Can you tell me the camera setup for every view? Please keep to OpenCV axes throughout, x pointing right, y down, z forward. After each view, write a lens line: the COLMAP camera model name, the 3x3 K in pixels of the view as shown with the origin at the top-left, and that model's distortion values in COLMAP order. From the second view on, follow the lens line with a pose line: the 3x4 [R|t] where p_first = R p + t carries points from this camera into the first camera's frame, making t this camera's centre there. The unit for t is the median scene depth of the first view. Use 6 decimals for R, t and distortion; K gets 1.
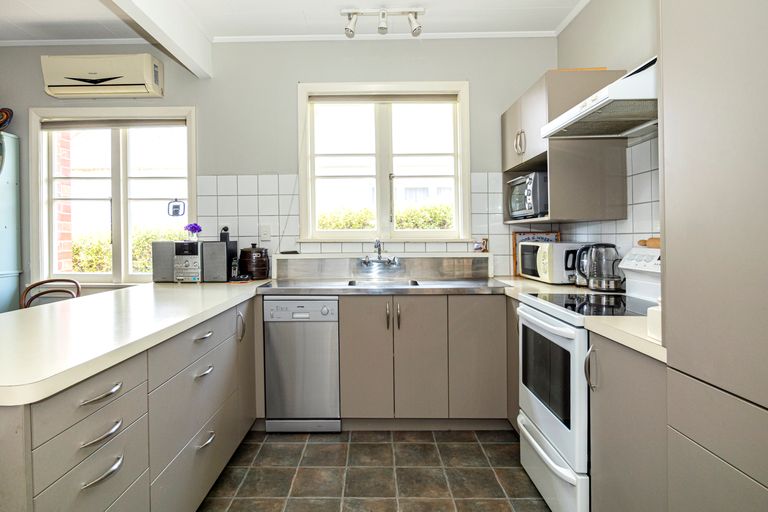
lens RADIAL K [[405.9, 0, 382.8], [0, 405.9, 250.2], [0, 0, 1]] dist [-0.004753, 0.001088]
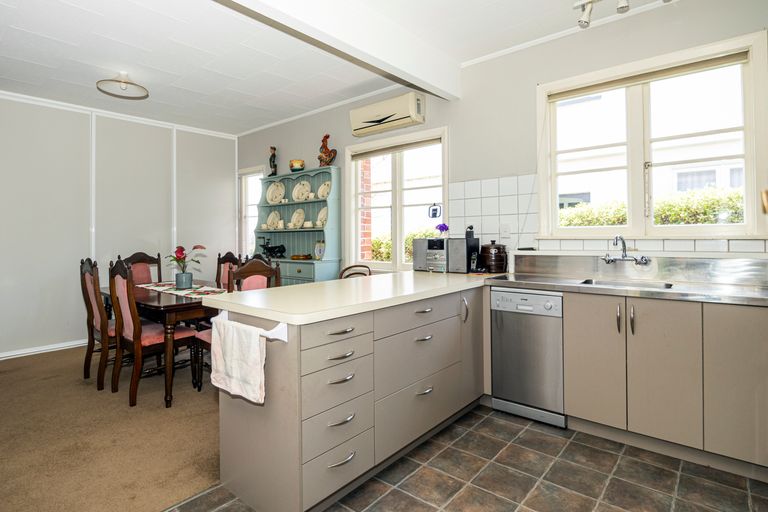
lens RADIAL K [[405.9, 0, 386.9], [0, 405.9, 251.8], [0, 0, 1]] dist [-0.004753, 0.001088]
pose [[0.783569, 0.020838, -0.620955, 0.158261], [-0.014556, 0.999779, 0.015182, 0.002619], [0.621134, -0.002858, 0.783699, -0.055831]]
